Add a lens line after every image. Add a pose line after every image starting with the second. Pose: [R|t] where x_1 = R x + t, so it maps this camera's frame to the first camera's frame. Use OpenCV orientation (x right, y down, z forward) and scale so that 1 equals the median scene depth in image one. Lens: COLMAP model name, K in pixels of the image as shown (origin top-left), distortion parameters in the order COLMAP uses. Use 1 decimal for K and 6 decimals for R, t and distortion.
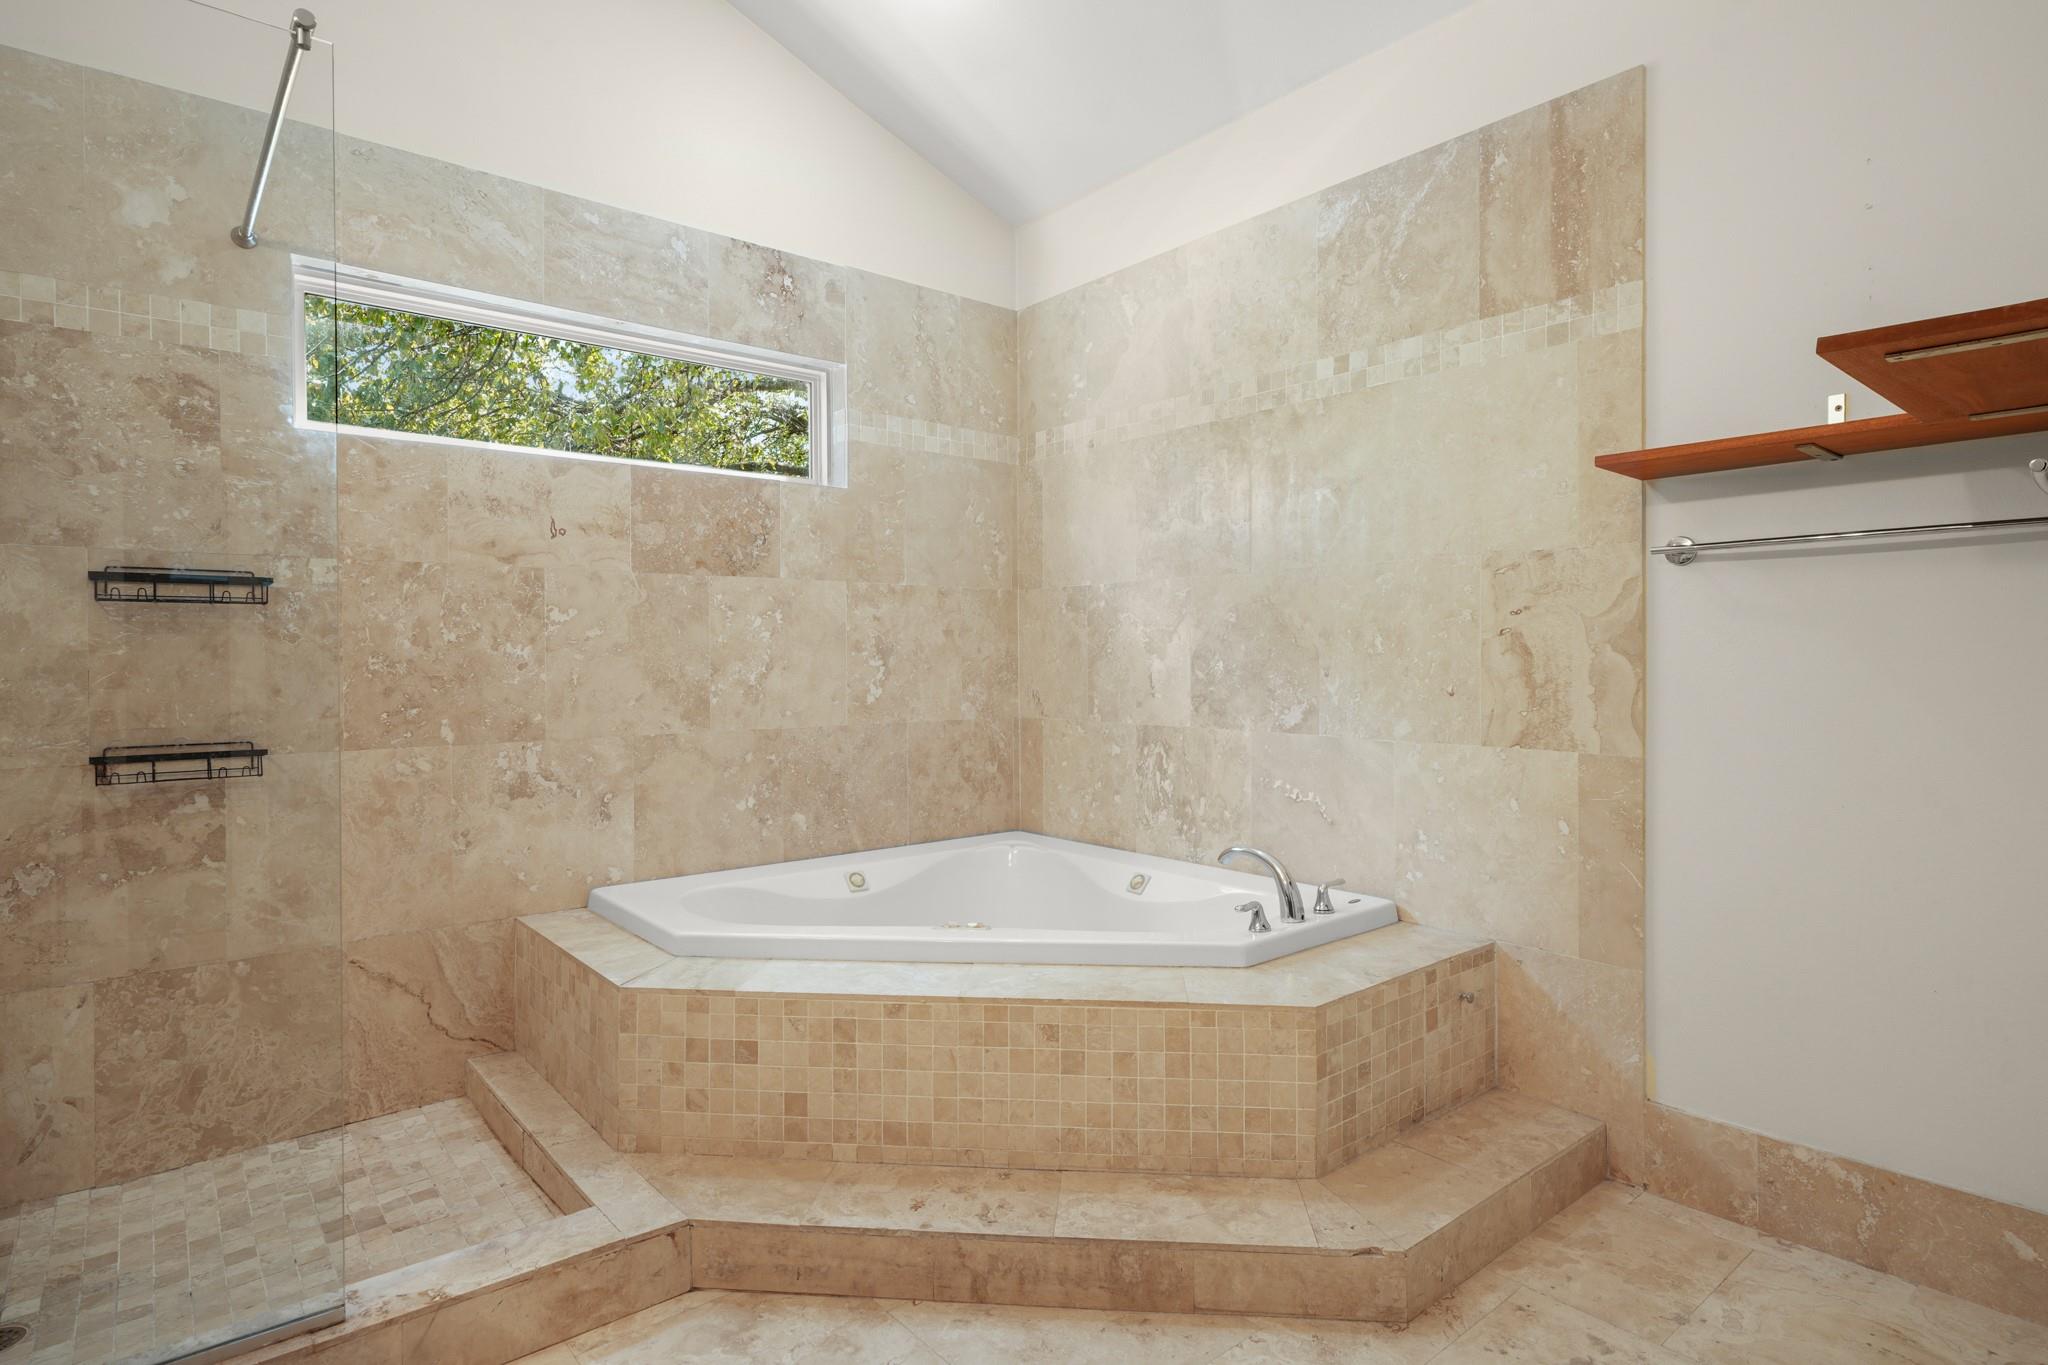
lens RADIAL K [[1081.9, 0, 1023.8], [0, 1081.9, 652.2], [0, 0, 1]] dist [0.004128, 0.001809]
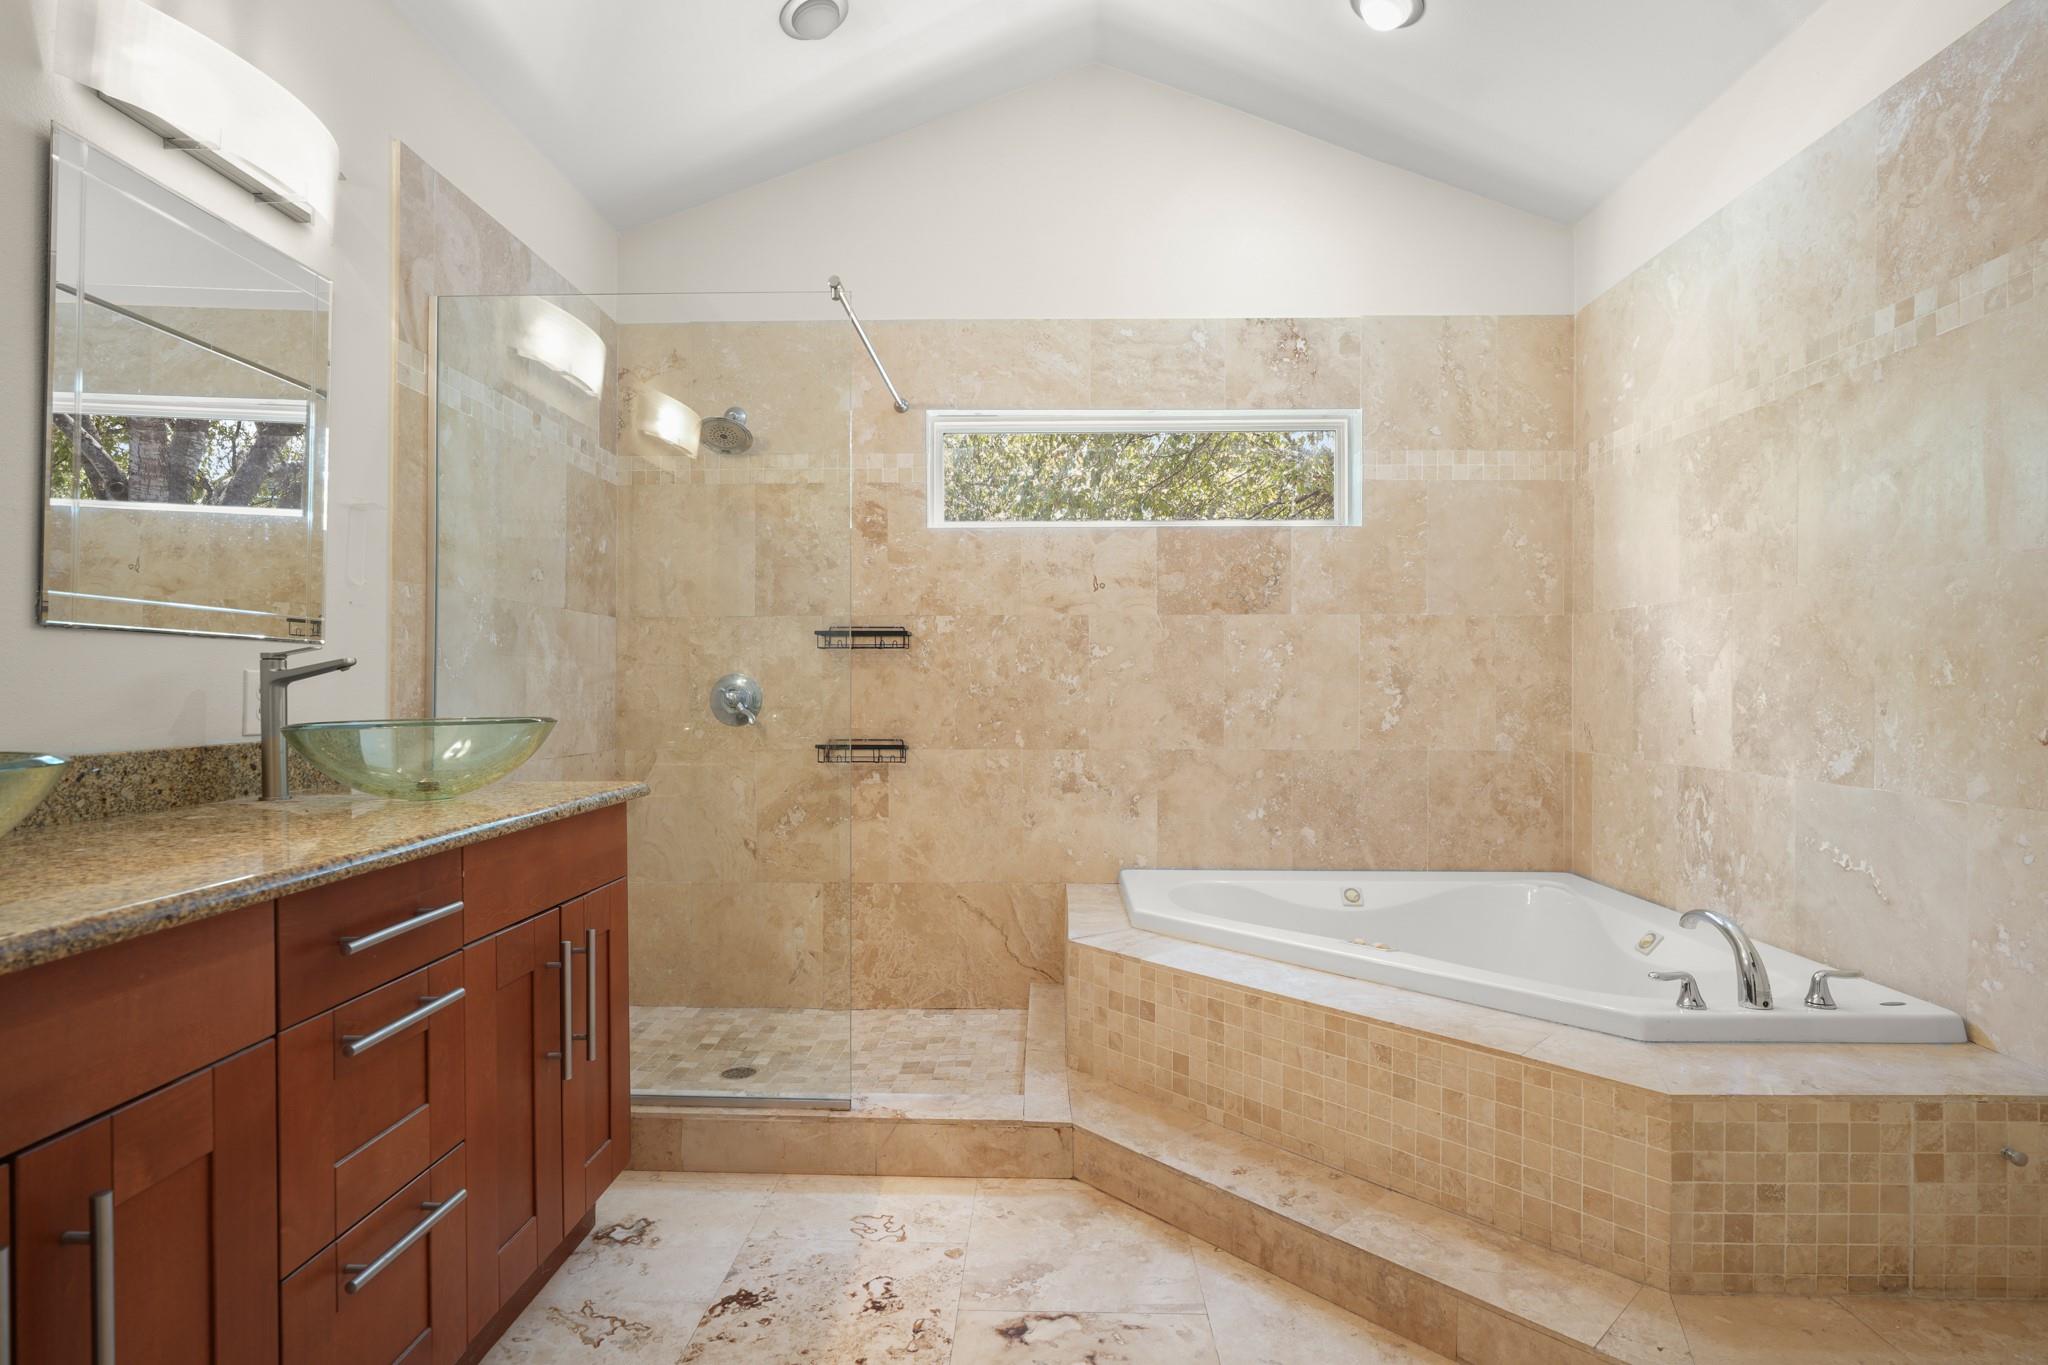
lens RADIAL K [[1028.4, 0, 1024.0], [0, 1028.4, 682.5], [0, 0, 1]] dist [-0.000602, 0.001737]
pose [[0.752977, 0.004030, -0.658035, 0.306241], [-0.001455, 0.999989, 0.004460, -0.003168], [0.658046, -0.002401, 0.752974, 0.031357]]
